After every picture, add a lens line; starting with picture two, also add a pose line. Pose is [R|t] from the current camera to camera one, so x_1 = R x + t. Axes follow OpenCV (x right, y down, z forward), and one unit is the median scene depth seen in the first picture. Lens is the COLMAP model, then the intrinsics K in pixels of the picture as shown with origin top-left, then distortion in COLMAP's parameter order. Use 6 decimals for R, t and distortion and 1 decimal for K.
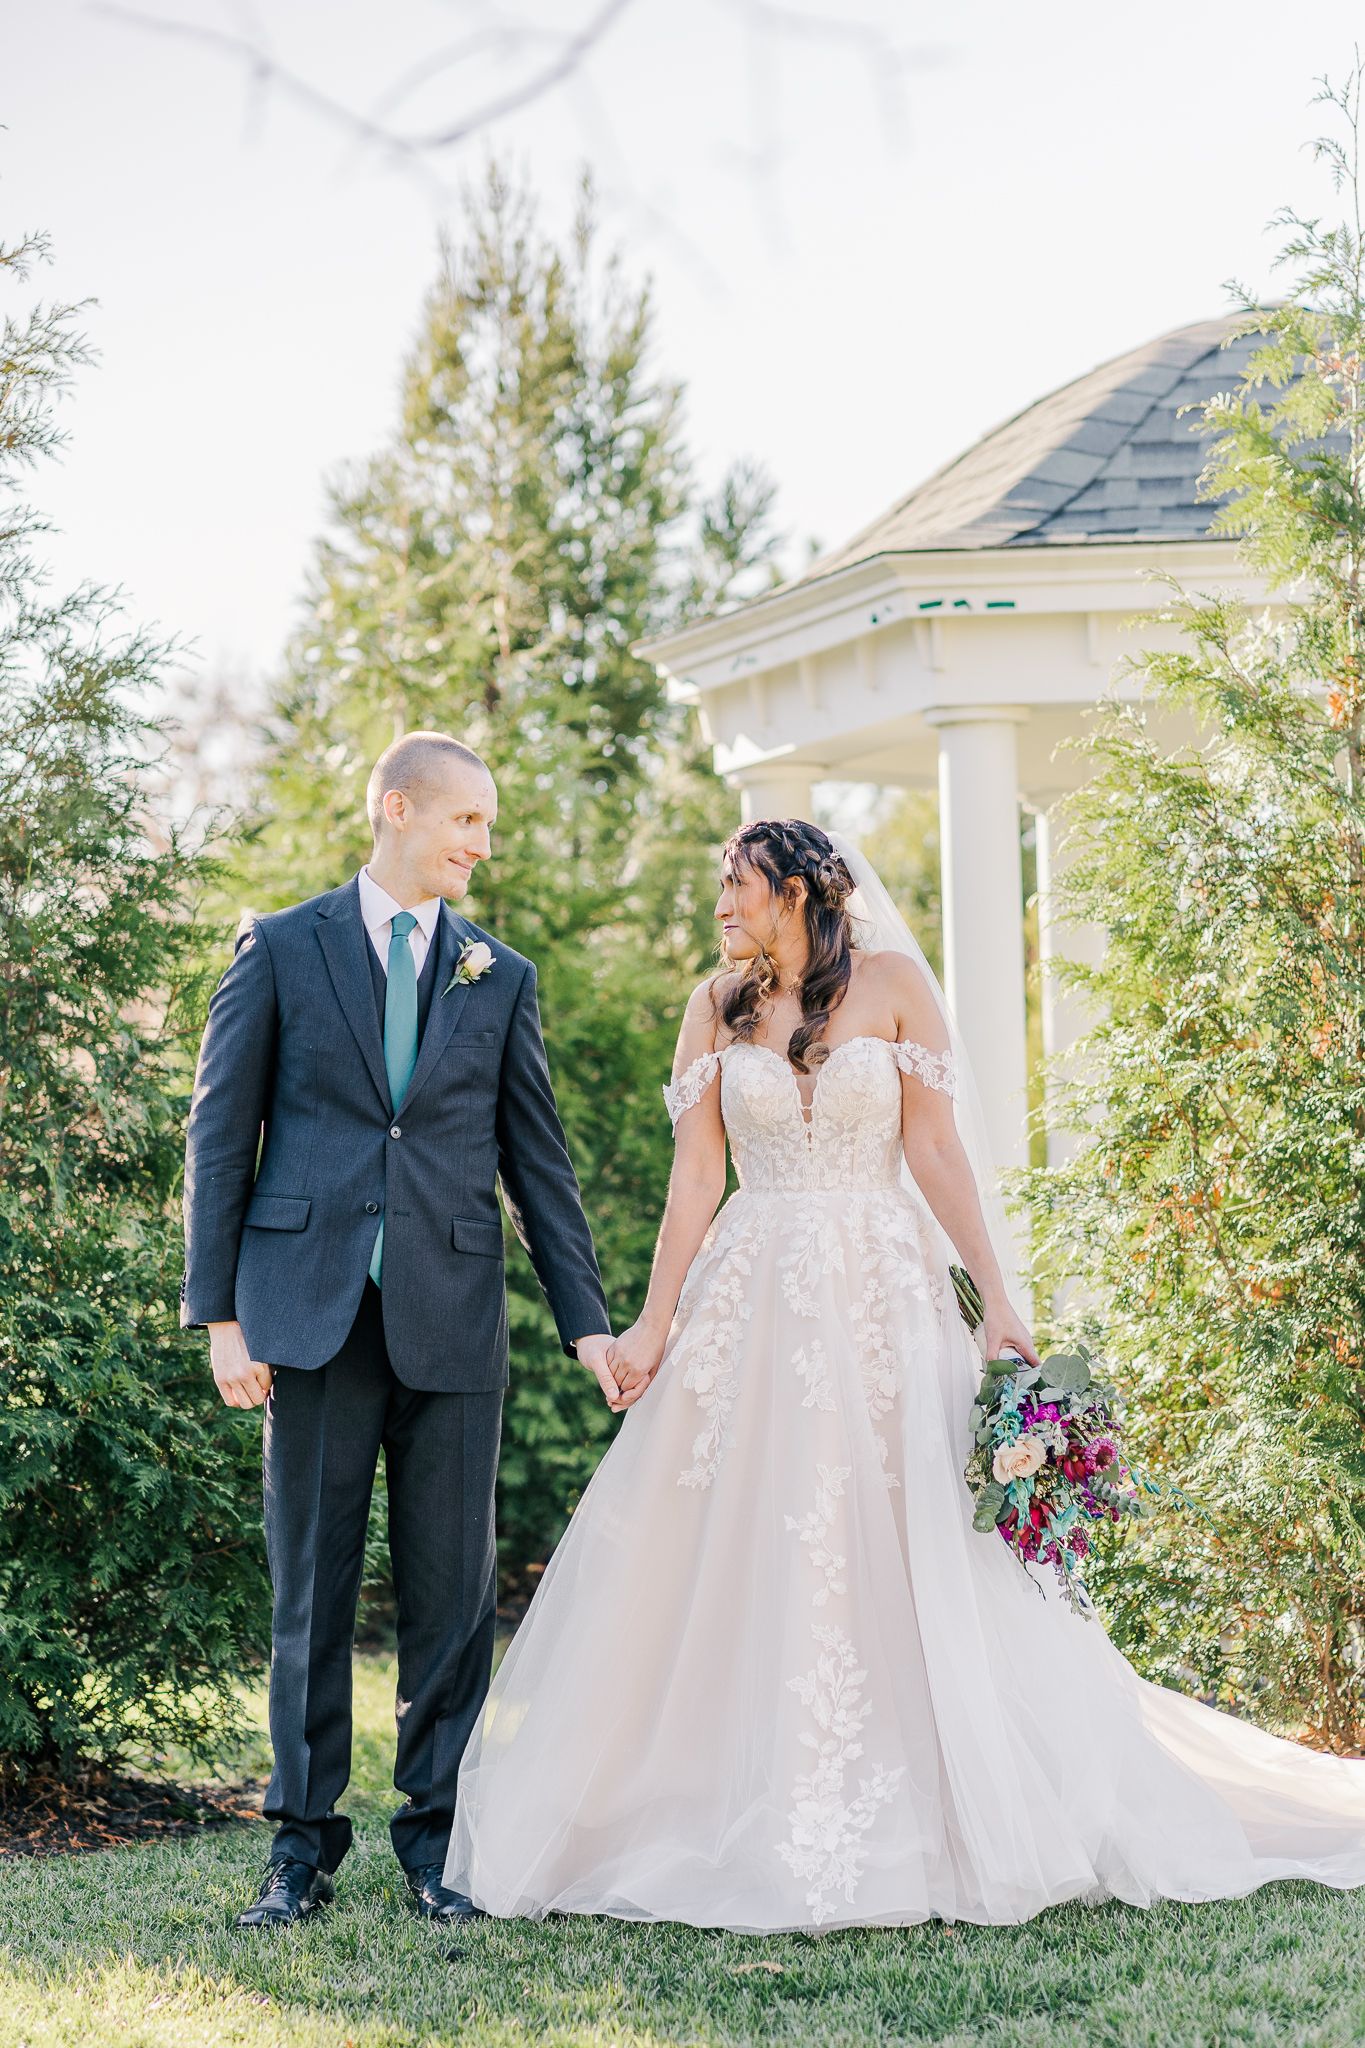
lens RADIAL K [[5414.0, 0, 714.3], [0, 5414.0, 1080.2], [0, 0, 1]] dist [0.041848, 0.000000]
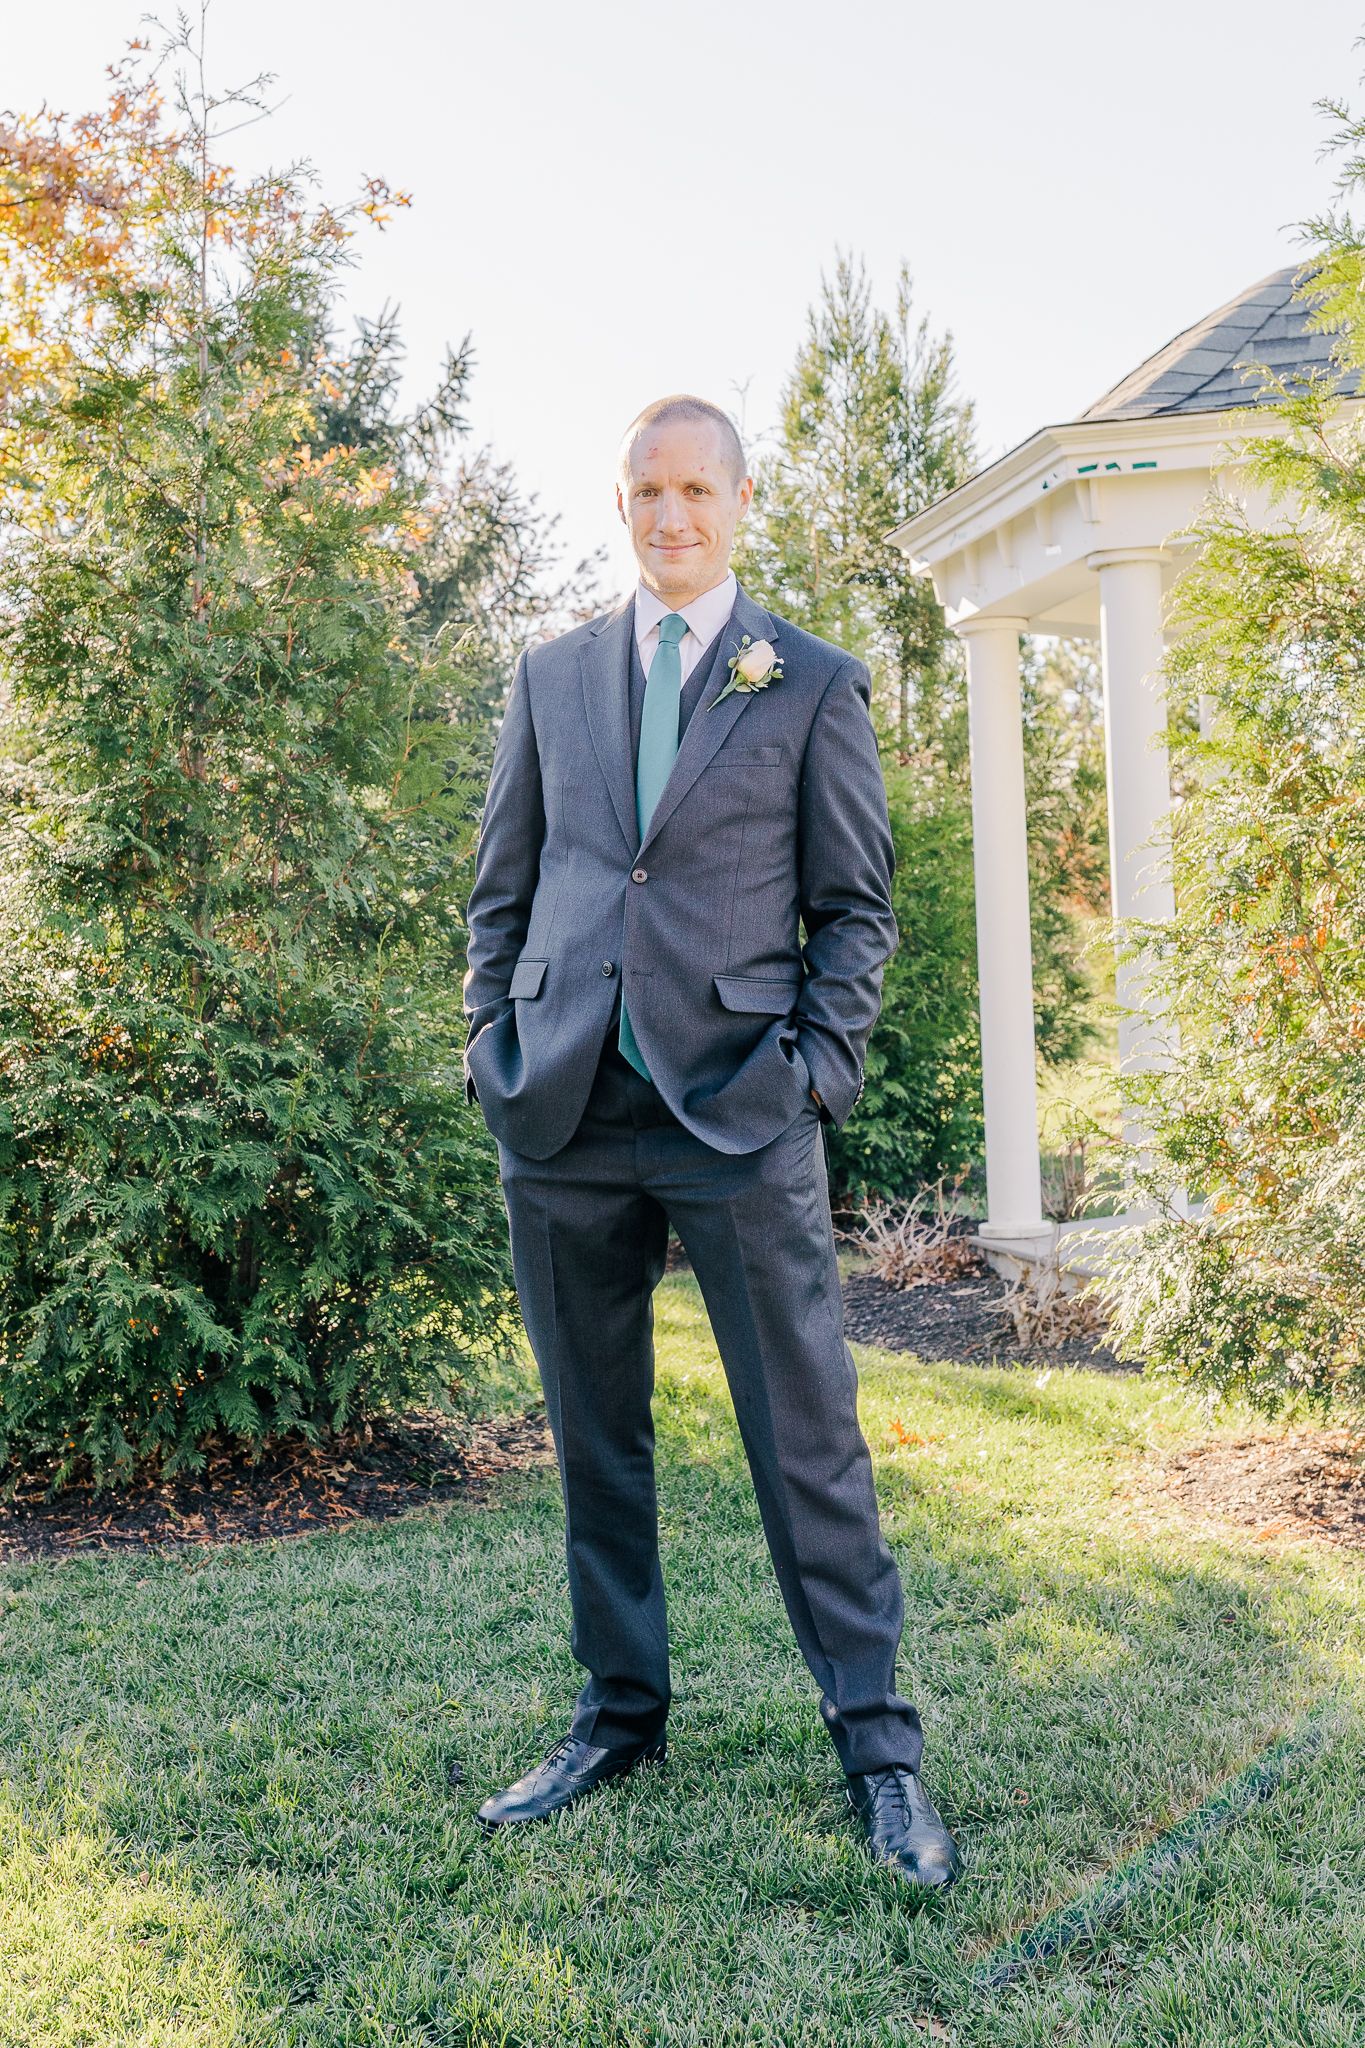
lens RADIAL K [[2553.0, 0, 621.9], [0, 2553.0, 928.0], [0, 0, 1]] dist [0.028179, 0.000000]
pose [[0.982616, -0.013184, -0.185183, 0.049926], [0.017028, 0.999671, 0.019182, 0.006444], [0.184870, -0.022002, 0.982517, 0.466495]]
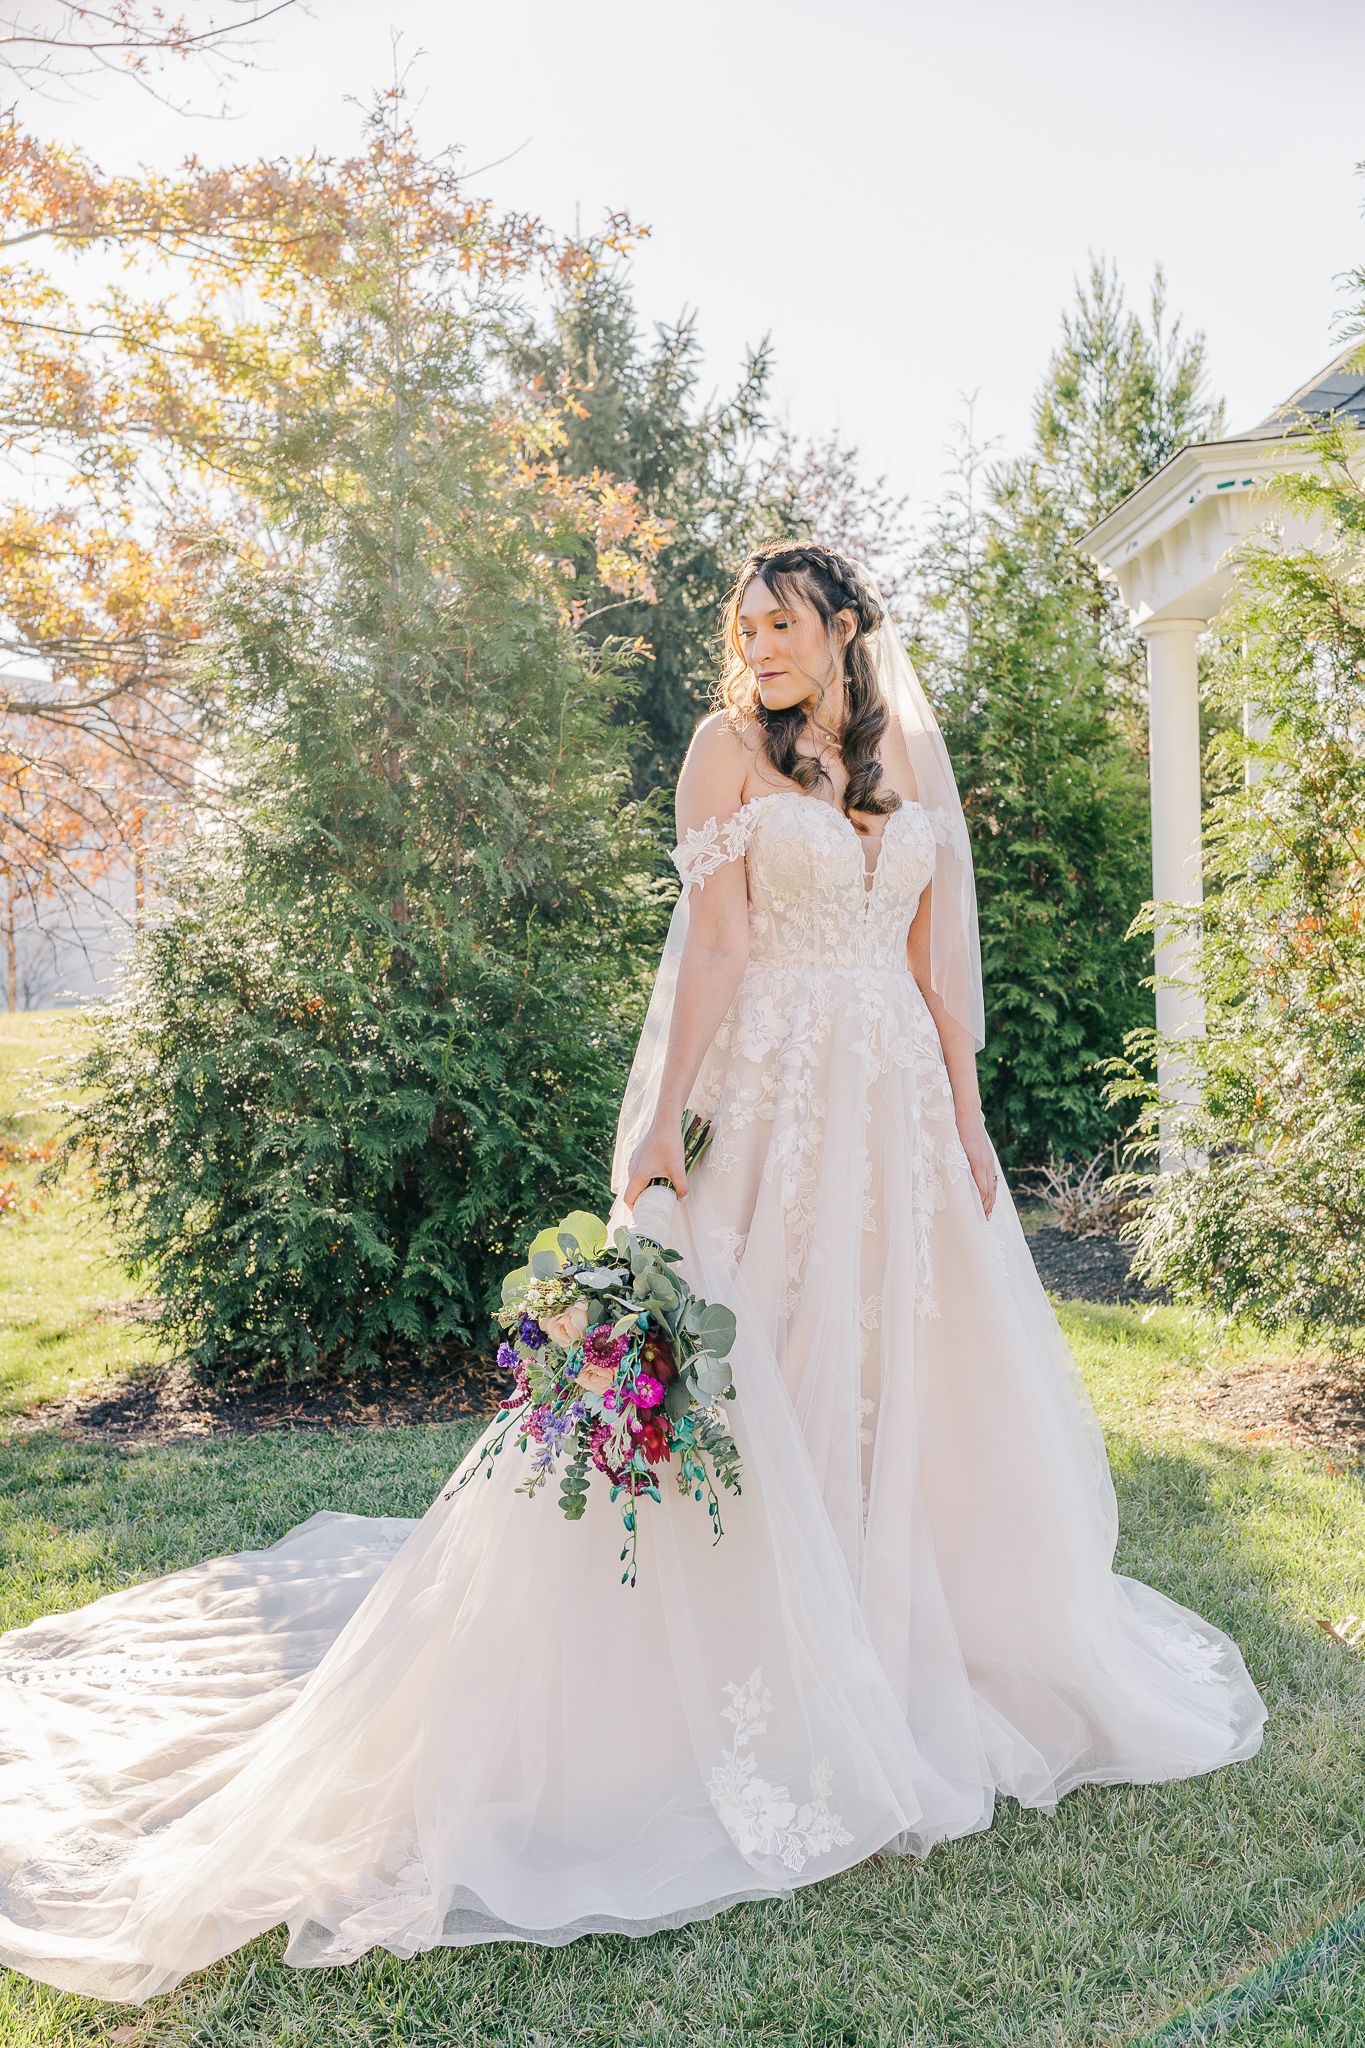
lens RADIAL K [[2553.0, 0, 737.9], [0, 2553.0, 1035.7], [0, 0, 1]] dist [0.028179, 0.000000]
pose [[0.958170, 0.004738, -0.286160, 0.126262], [0.015033, 0.997649, 0.066855, 0.006259], [0.285804, -0.068361, 0.955847, 0.404183]]
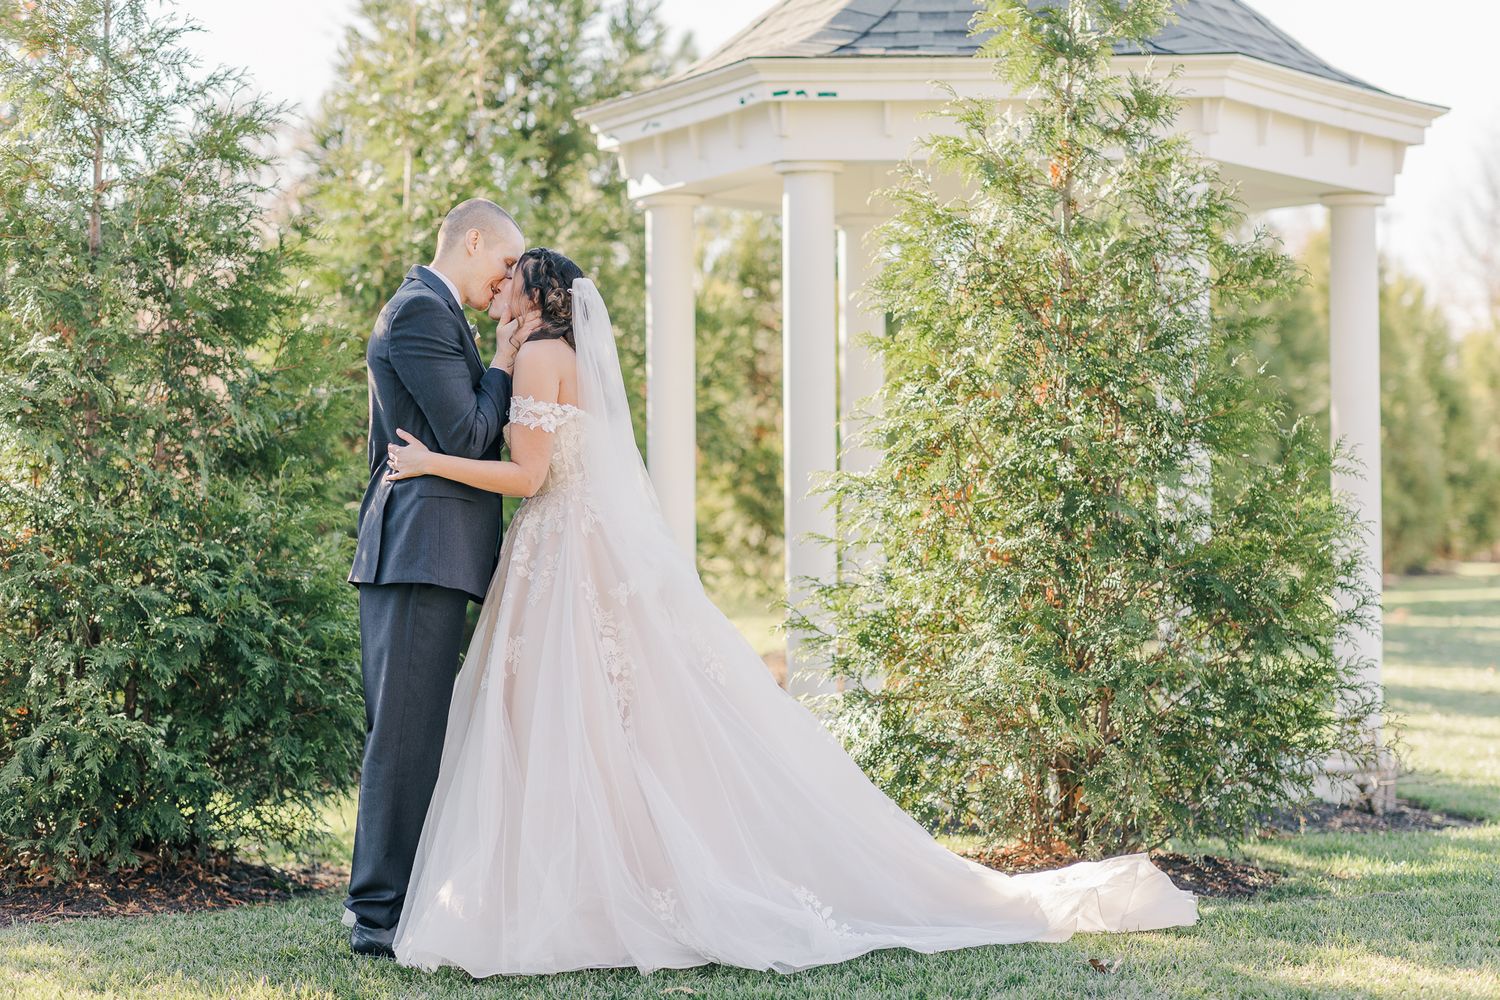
lens RADIAL K [[3746.1, 0, 787.2], [0, 3746.1, 515.3], [0, 0, 1]] dist [0.044240, 0.000000]
pose [[0.997925, 0.021804, 0.060586, -0.021993], [-0.023834, 0.999172, 0.032980, -0.005943], [-0.059817, -0.034356, 0.997618, -0.049769]]
